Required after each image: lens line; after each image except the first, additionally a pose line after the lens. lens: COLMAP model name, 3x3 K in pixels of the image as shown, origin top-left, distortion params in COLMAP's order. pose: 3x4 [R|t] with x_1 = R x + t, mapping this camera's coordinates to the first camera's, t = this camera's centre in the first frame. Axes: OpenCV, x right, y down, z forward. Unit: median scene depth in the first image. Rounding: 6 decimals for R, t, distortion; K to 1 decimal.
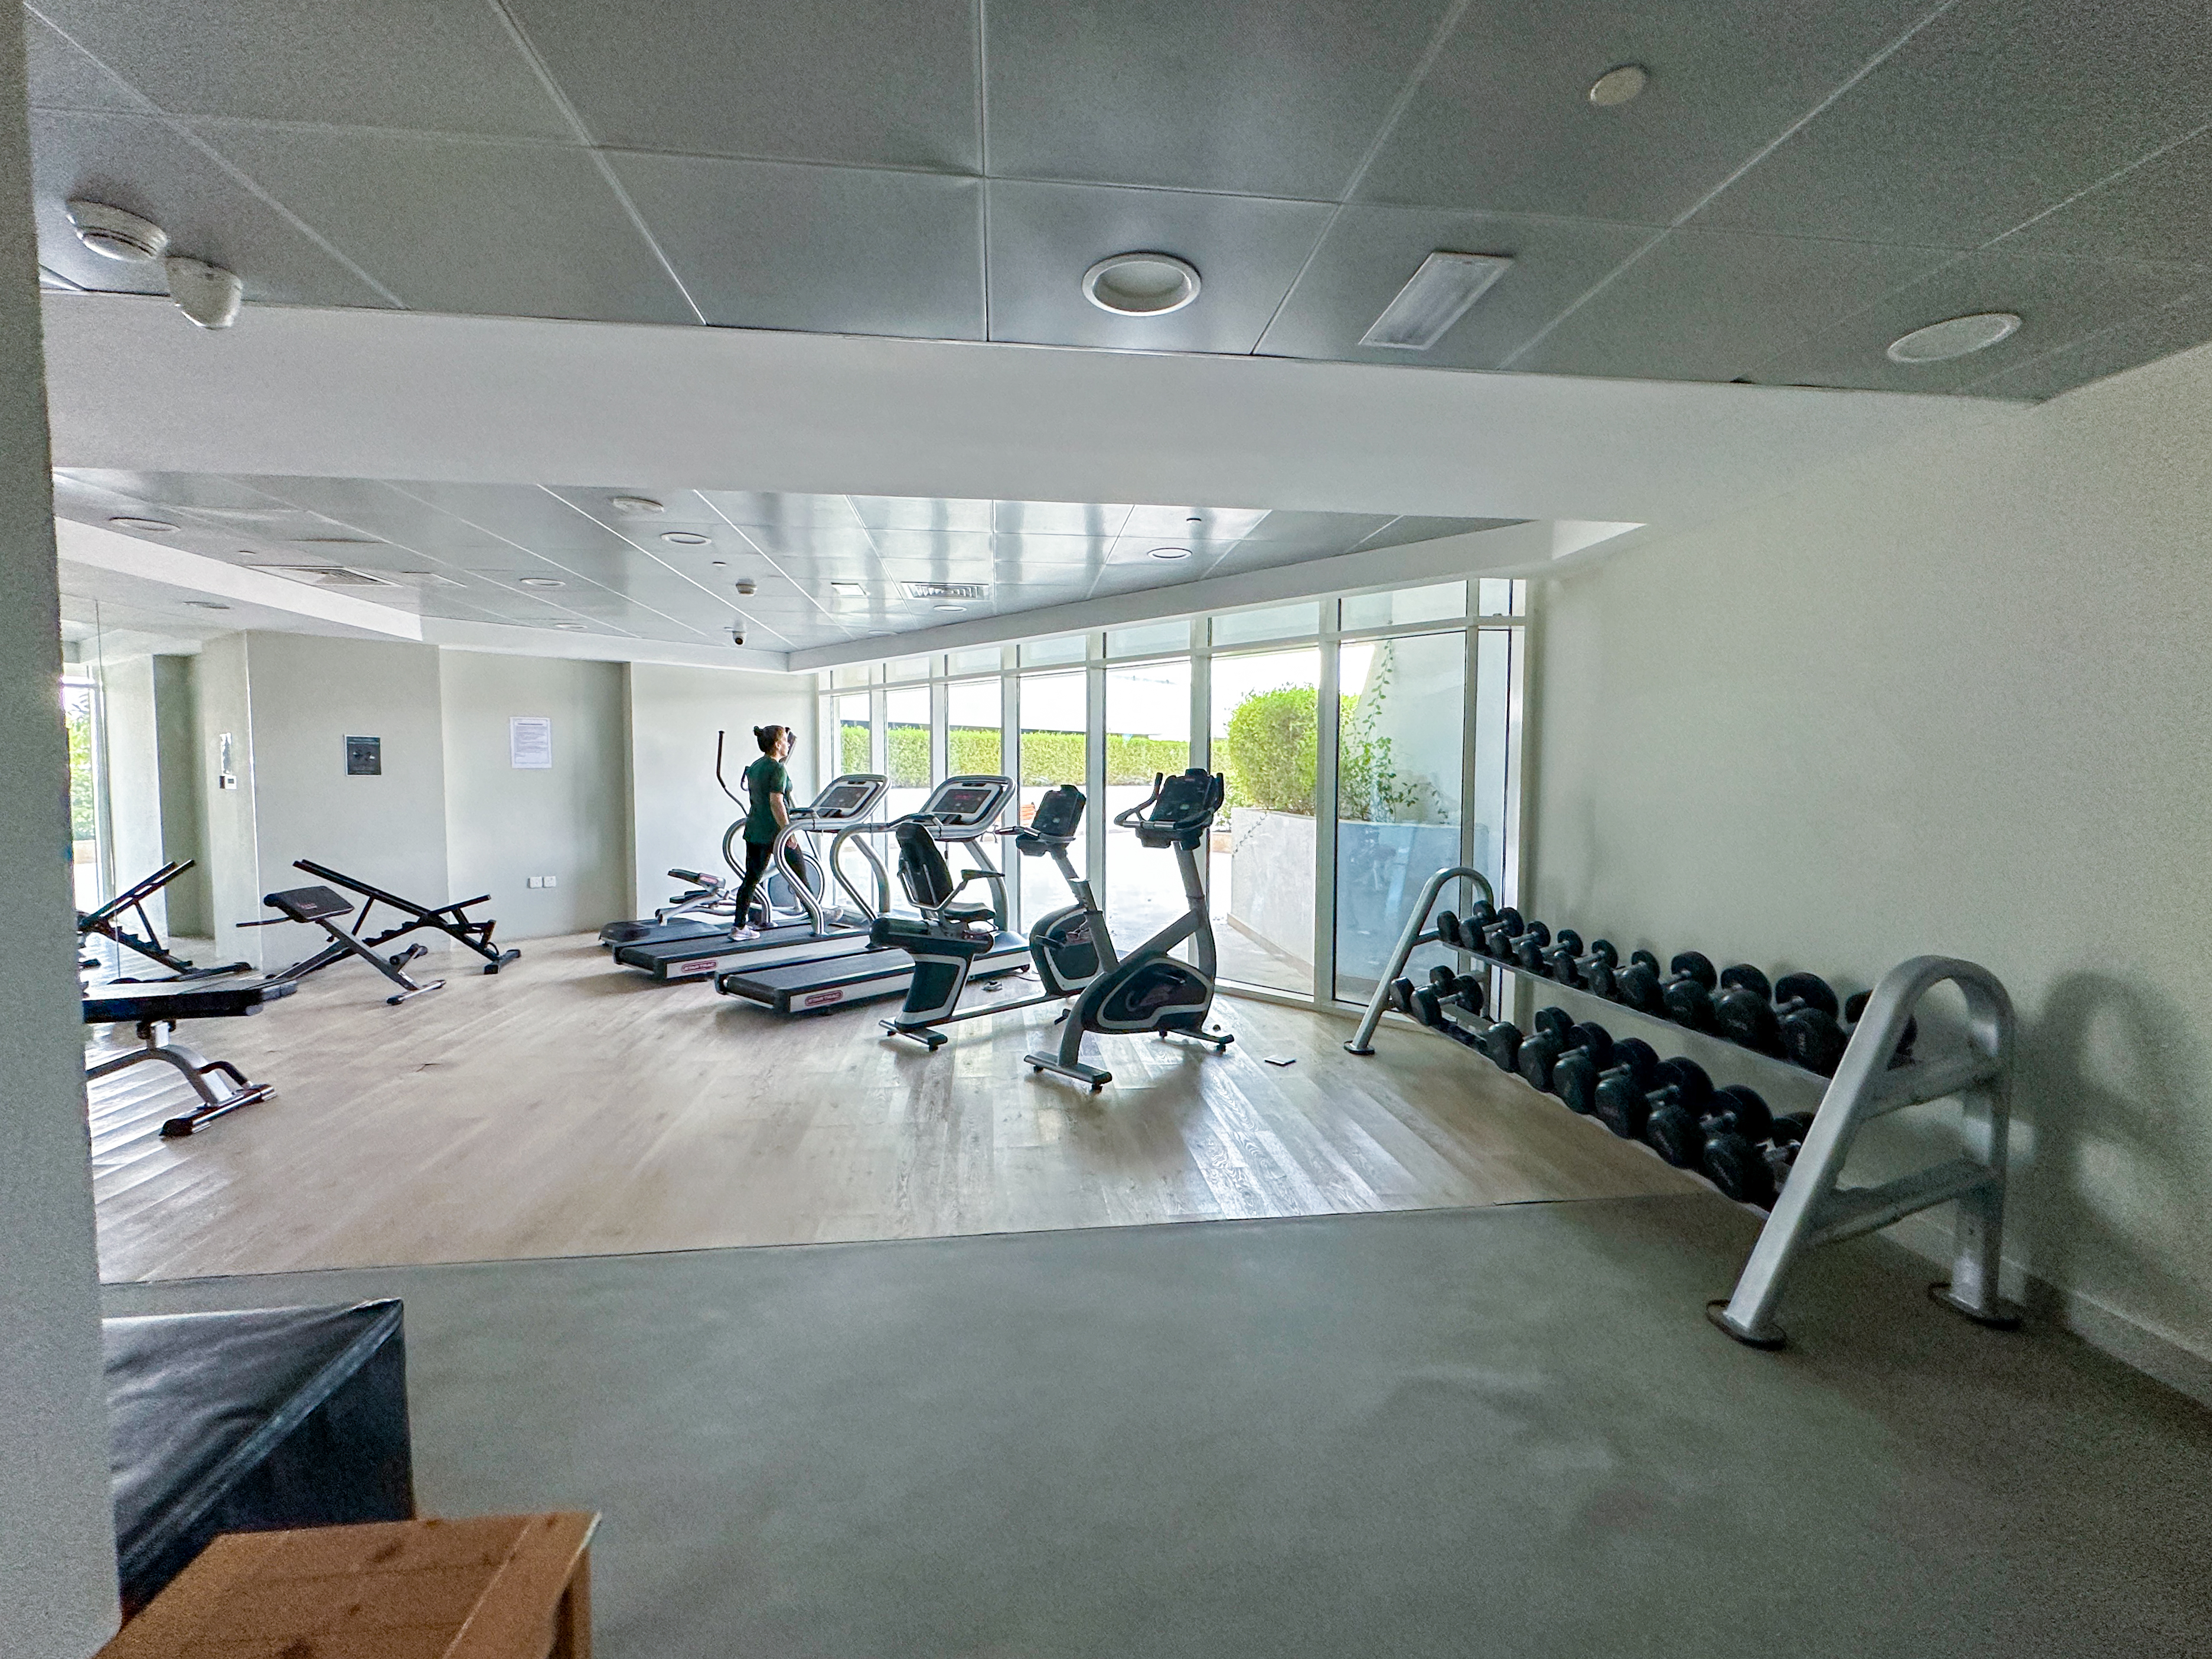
lens RADIAL K [[898.4, 0, 1123.0], [0, 898.4, 820.9], [0, 0, 1]] dist [-0.003975, 0.001259]
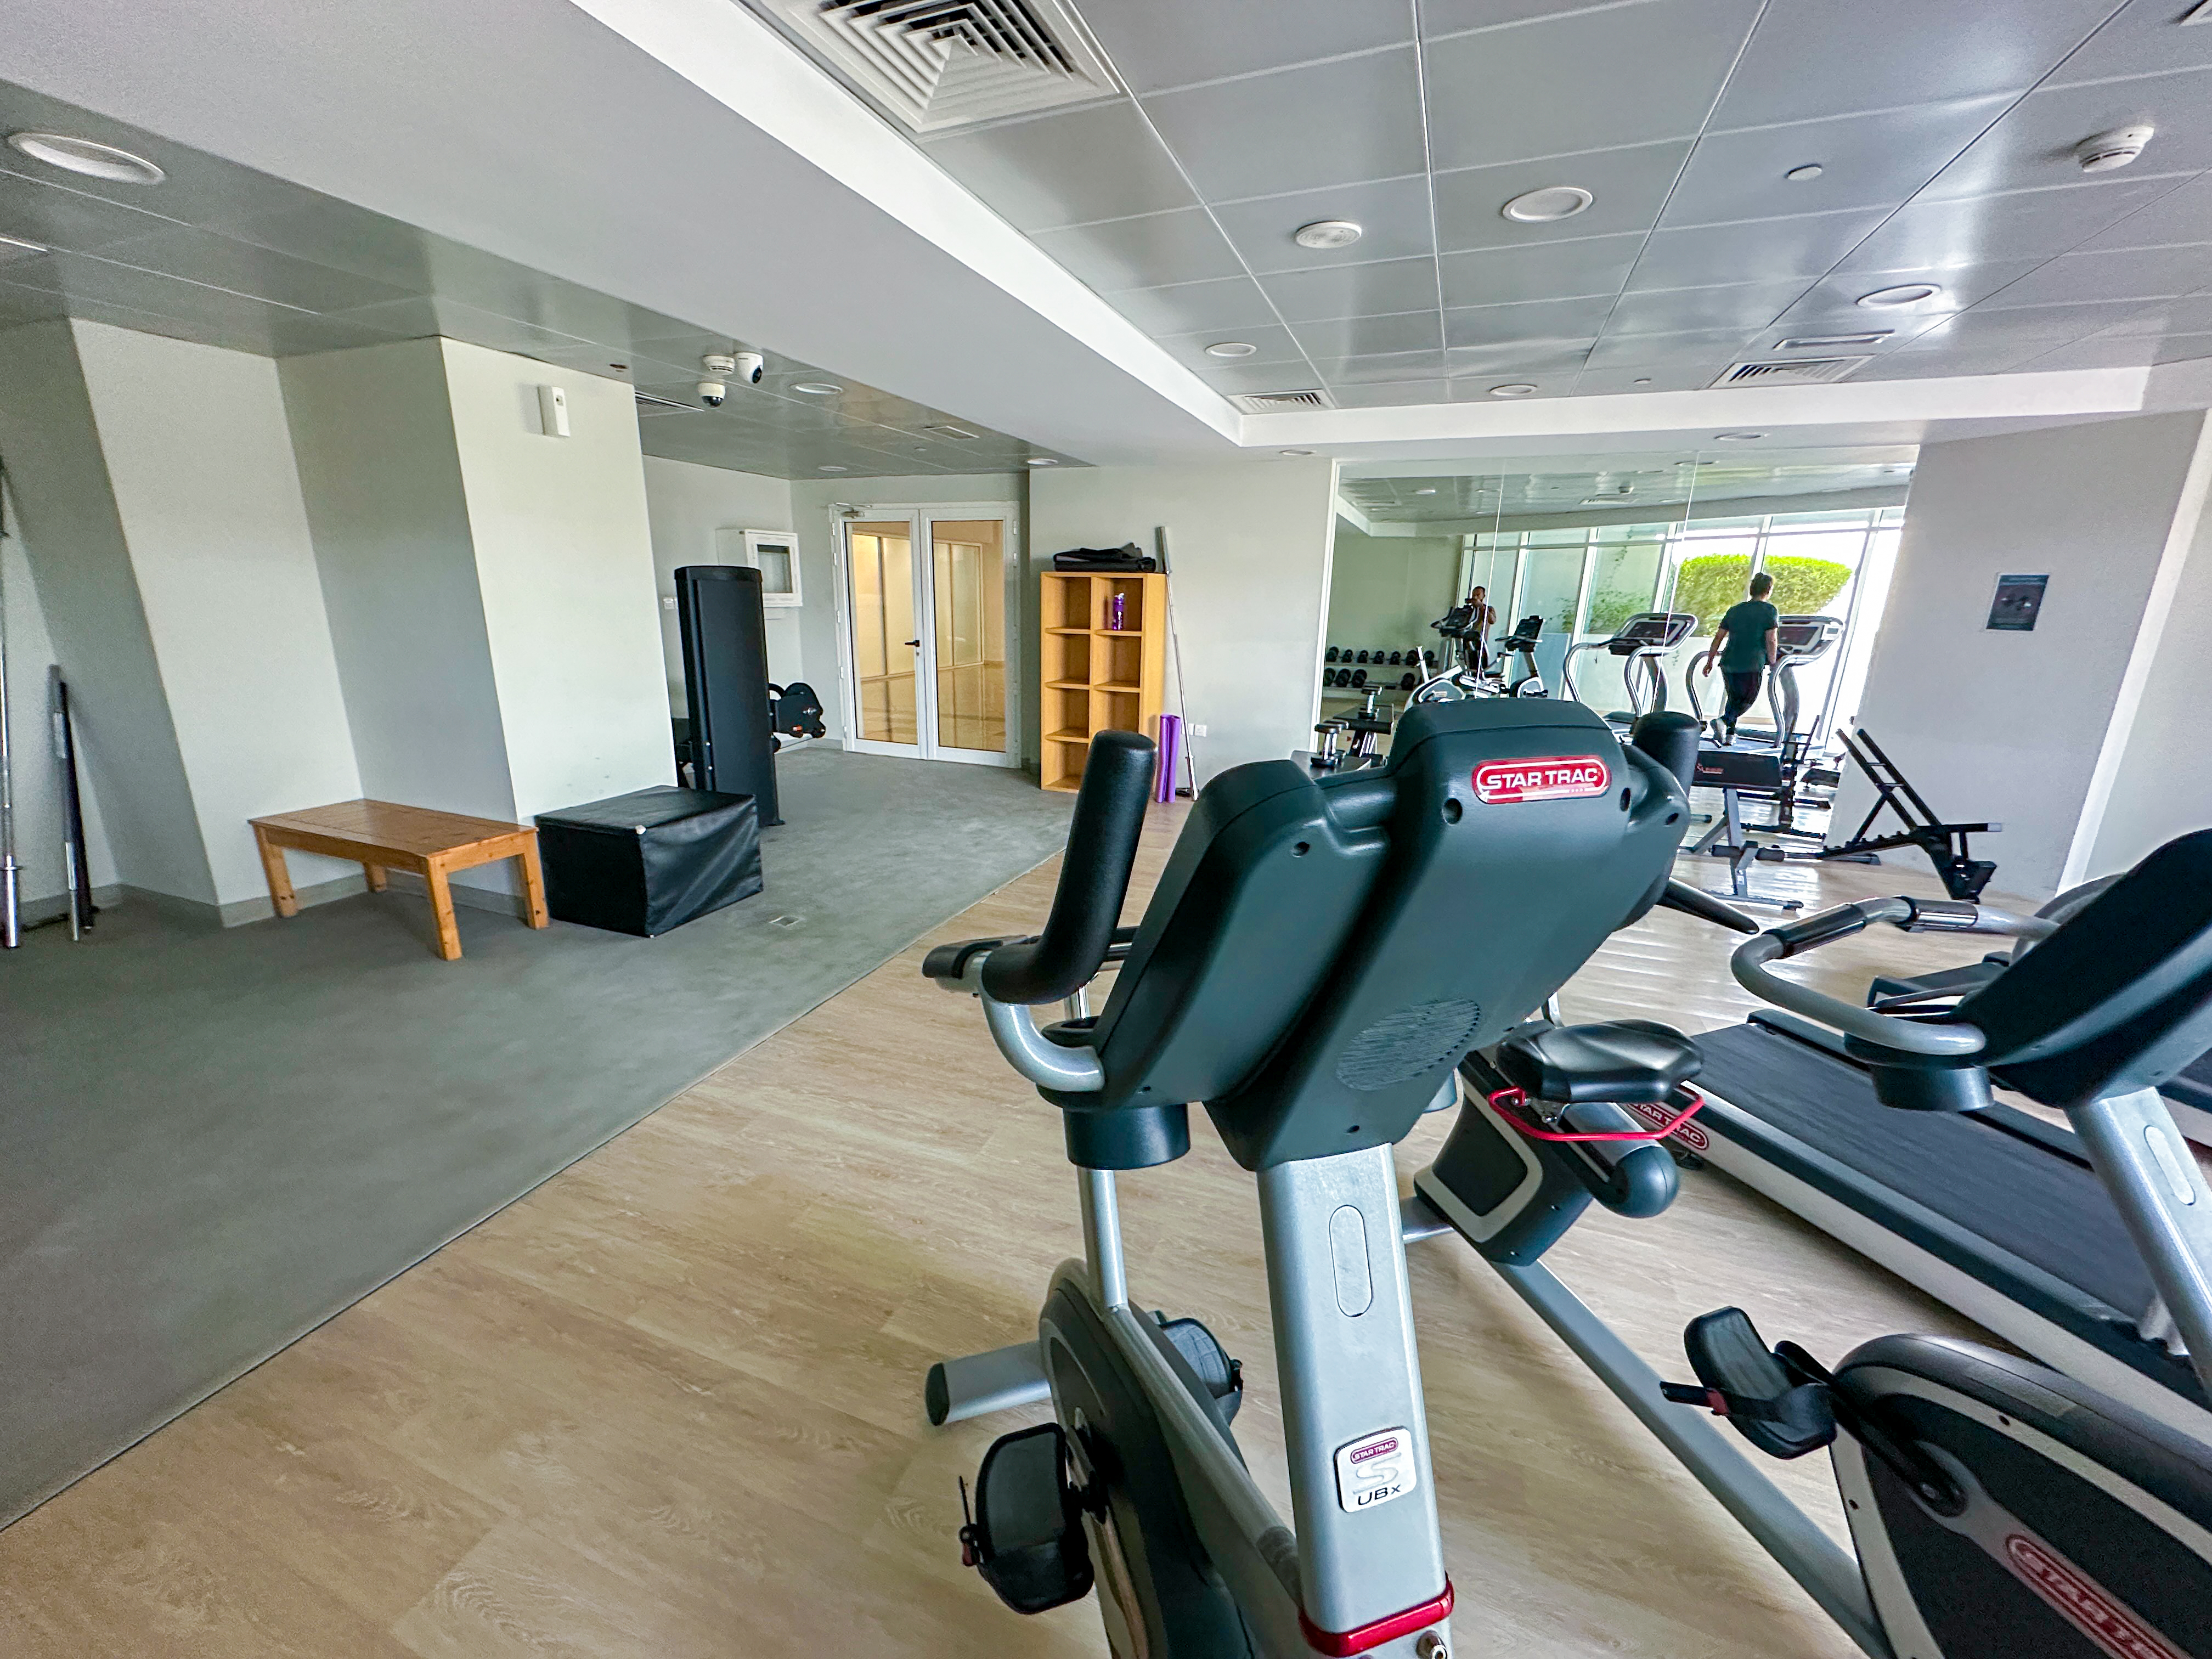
lens RADIAL K [[898.3, 0, 1111.1], [0, 898.3, 831.3], [0, 0, 1]] dist [-0.003975, 0.001259]
pose [[-0.464465, 0.222923, -0.857075, 0.144499], [-0.069930, 0.955545, 0.286431, -0.052376], [0.882826, 0.192972, -0.428228, 0.703587]]
